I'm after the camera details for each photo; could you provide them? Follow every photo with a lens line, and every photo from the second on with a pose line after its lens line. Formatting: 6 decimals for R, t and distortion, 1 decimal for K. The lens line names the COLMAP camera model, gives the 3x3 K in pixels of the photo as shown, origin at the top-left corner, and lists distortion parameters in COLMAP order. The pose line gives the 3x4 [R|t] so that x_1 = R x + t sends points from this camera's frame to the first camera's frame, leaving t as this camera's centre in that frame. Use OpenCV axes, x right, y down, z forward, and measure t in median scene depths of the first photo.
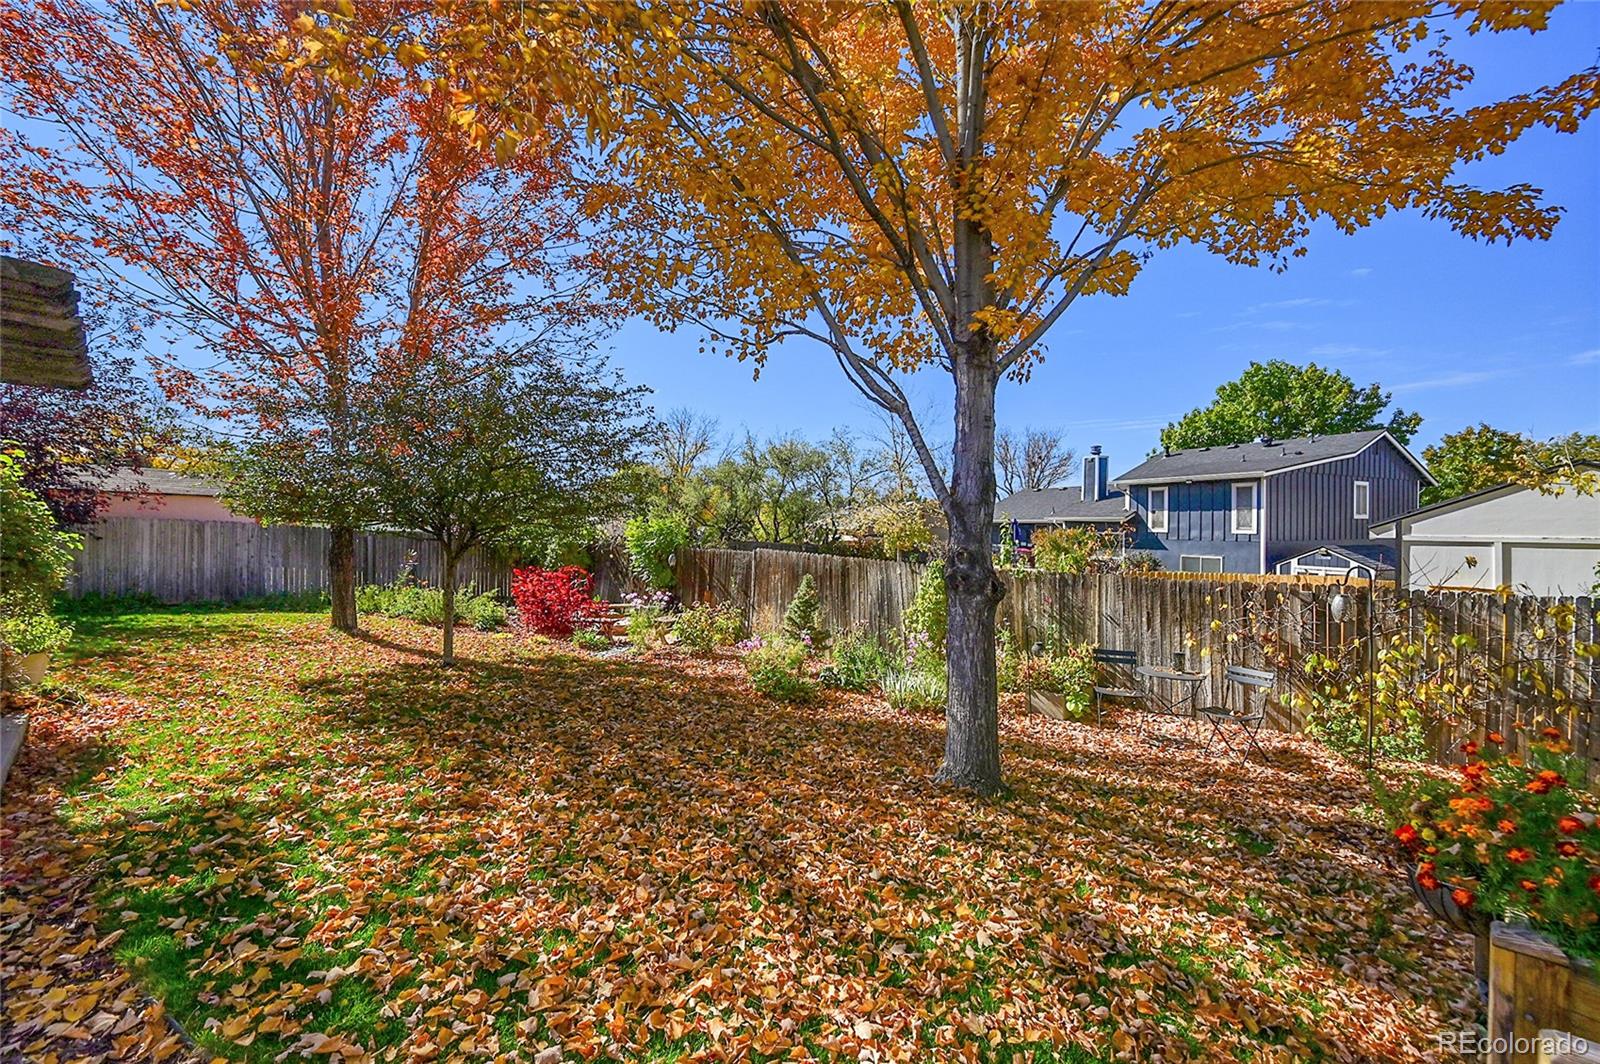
lens RADIAL K [[637.1, 0, 794.6], [0, 637.1, 546.1], [0, 0, 1]] dist [0.000629, 0.000240]
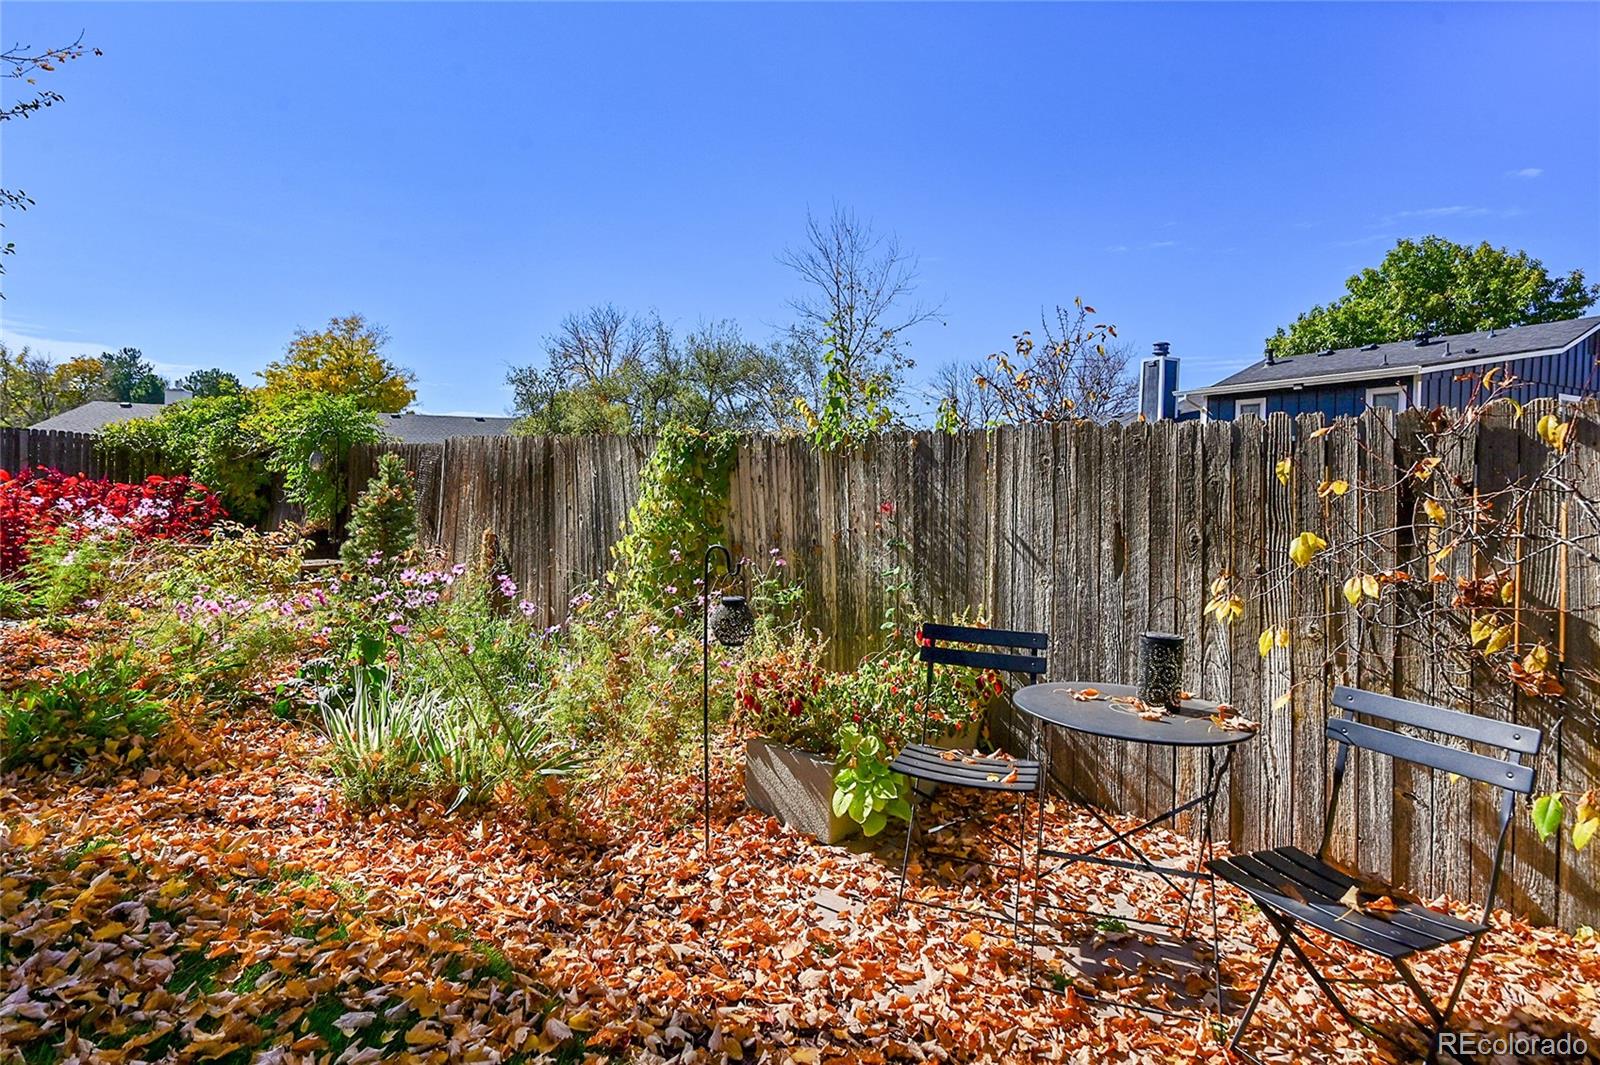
lens RADIAL K [[796.4, 0, 804.3], [0, 796.4, 522.1], [0, 0, 1]] dist [-0.002396, -0.001935]
pose [[0.999752, 0.019034, -0.011580, 0.119099], [-0.018954, 0.999796, 0.006933, 0.031319], [0.011710, -0.006712, 0.999909, 0.173100]]
